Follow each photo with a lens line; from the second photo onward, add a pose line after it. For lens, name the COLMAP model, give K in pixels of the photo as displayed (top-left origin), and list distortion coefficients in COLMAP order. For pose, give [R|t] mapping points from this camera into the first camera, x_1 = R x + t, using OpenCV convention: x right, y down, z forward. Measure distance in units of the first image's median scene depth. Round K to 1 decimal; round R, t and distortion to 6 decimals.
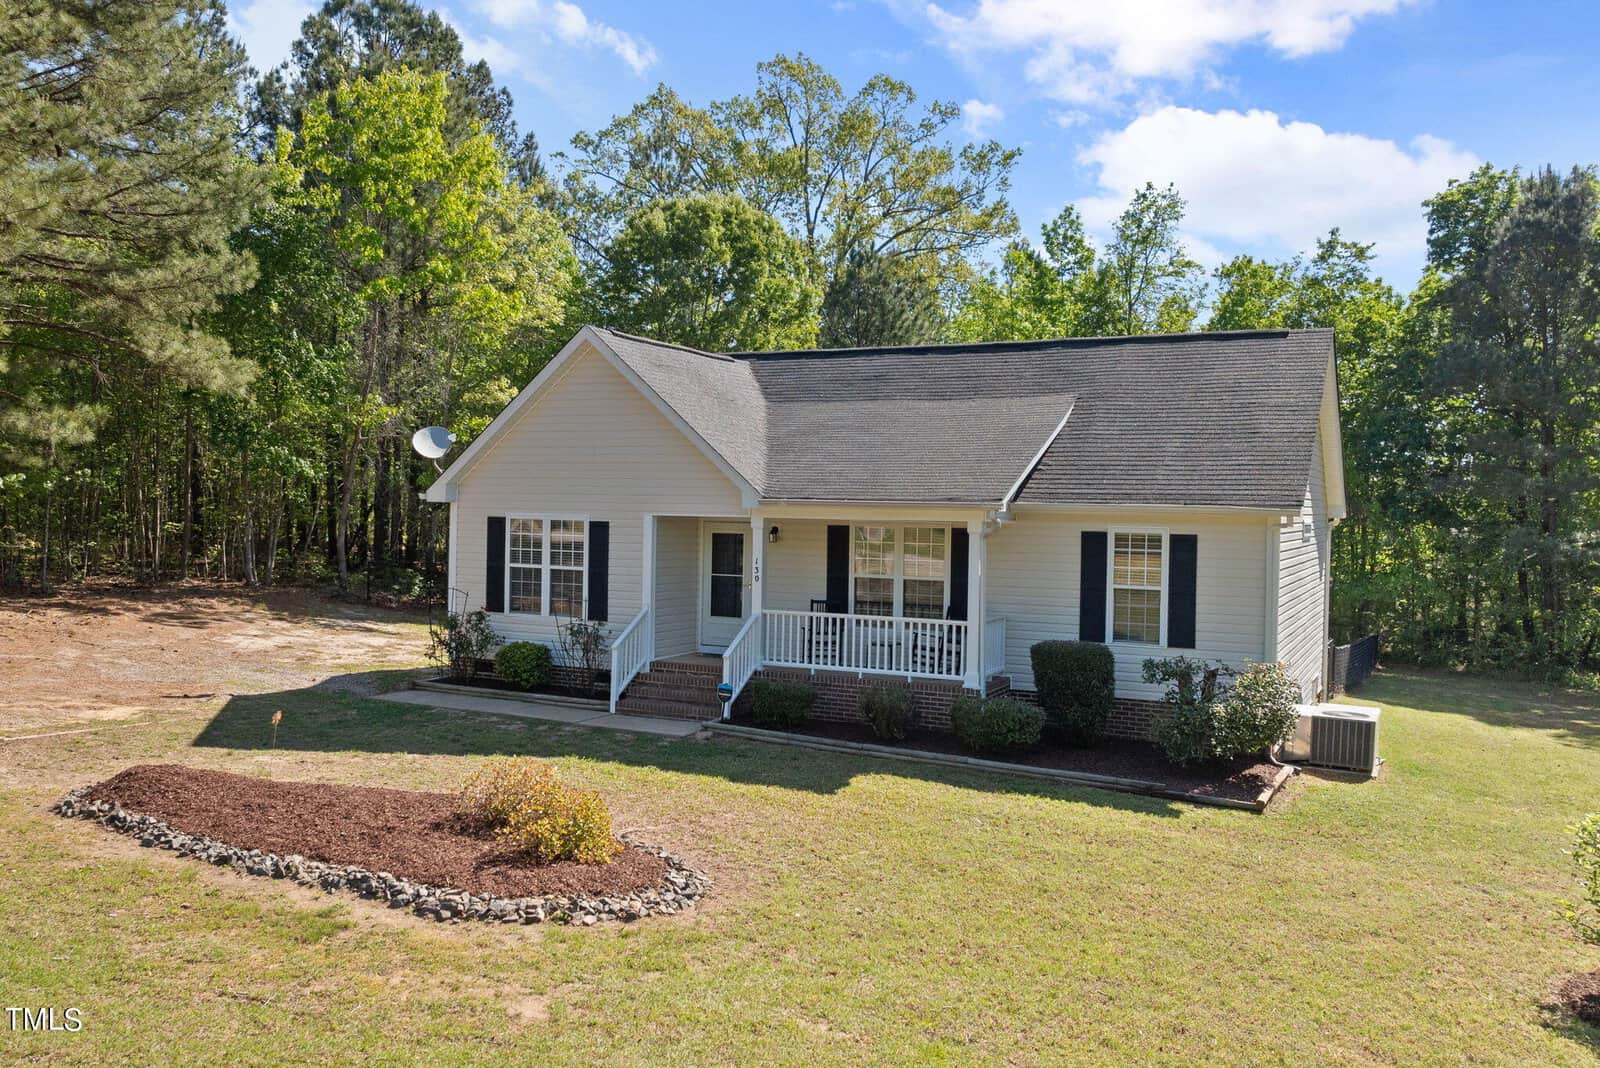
lens RADIAL K [[1455.6, 0, 694.8], [0, 1455.6, 437.9], [0, 0, 1]] dist [-0.024364, -0.010572]
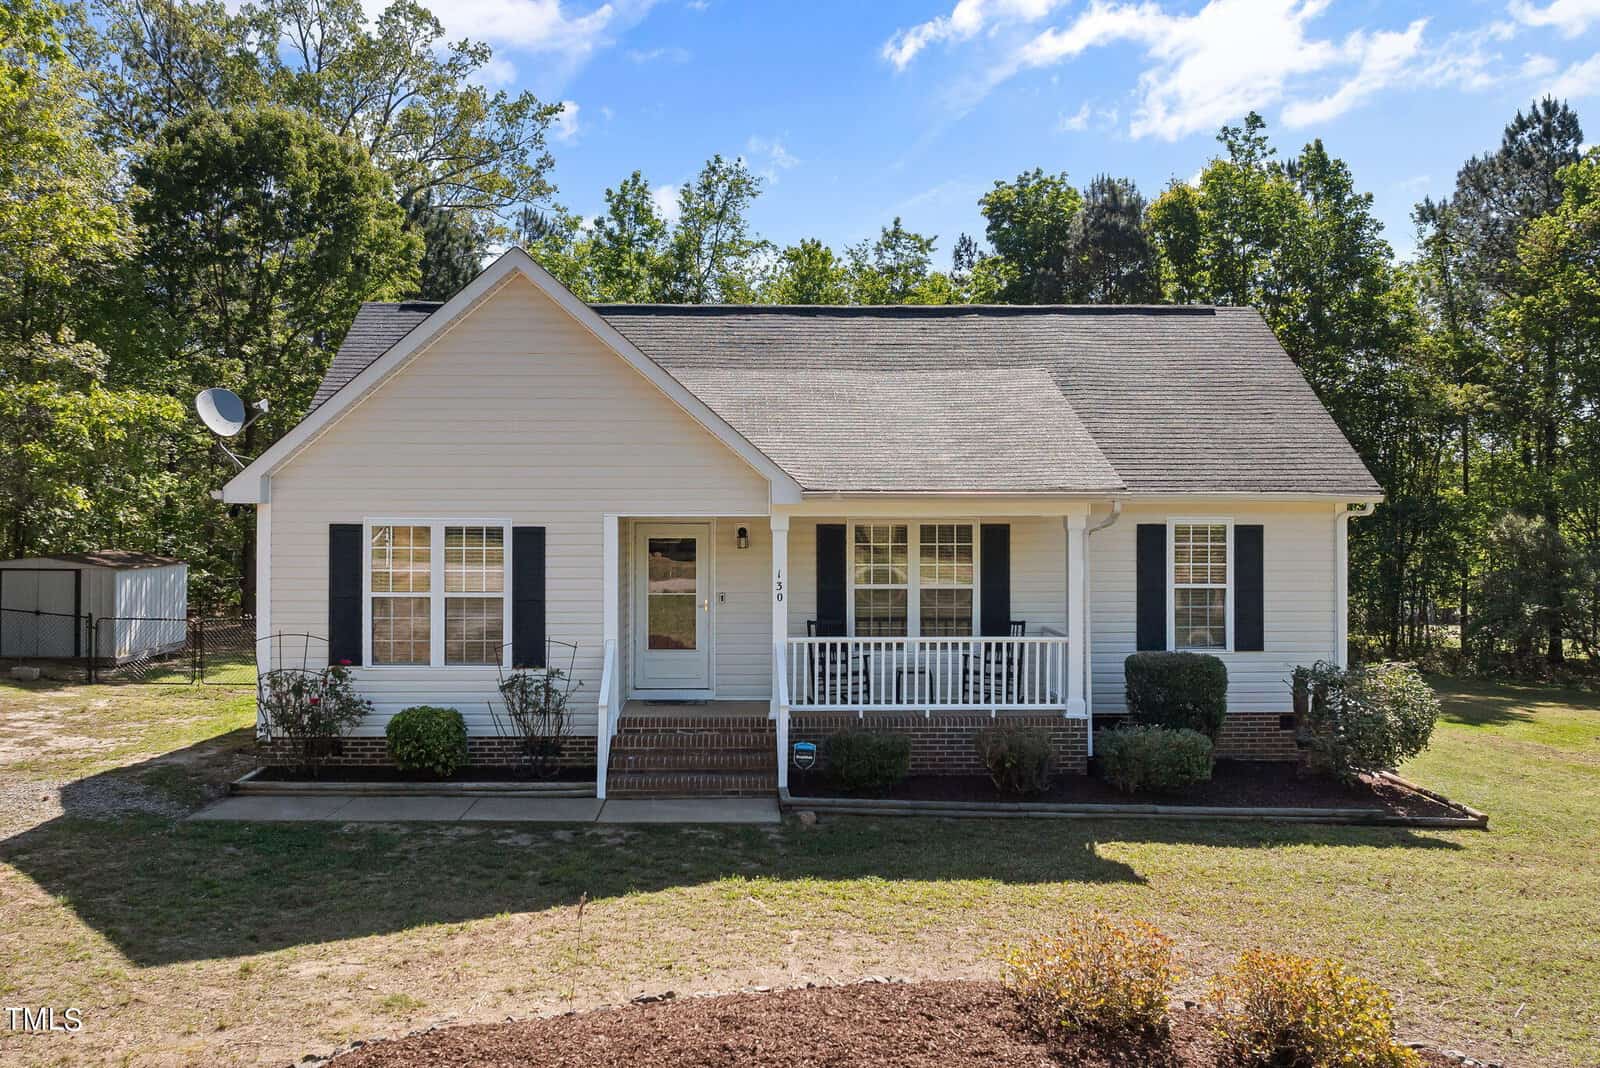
lens RADIAL K [[1485.5, 0, 792.9], [0, 1485.5, 424.9], [0, 0, 1]] dist [-0.017165, -0.011406]
pose [[0.846827, 0.011029, 0.531754, -0.319085], [-0.009836, 0.999939, -0.005075, 0.009802], [-0.531778, -0.000933, 0.846883, 0.302423]]
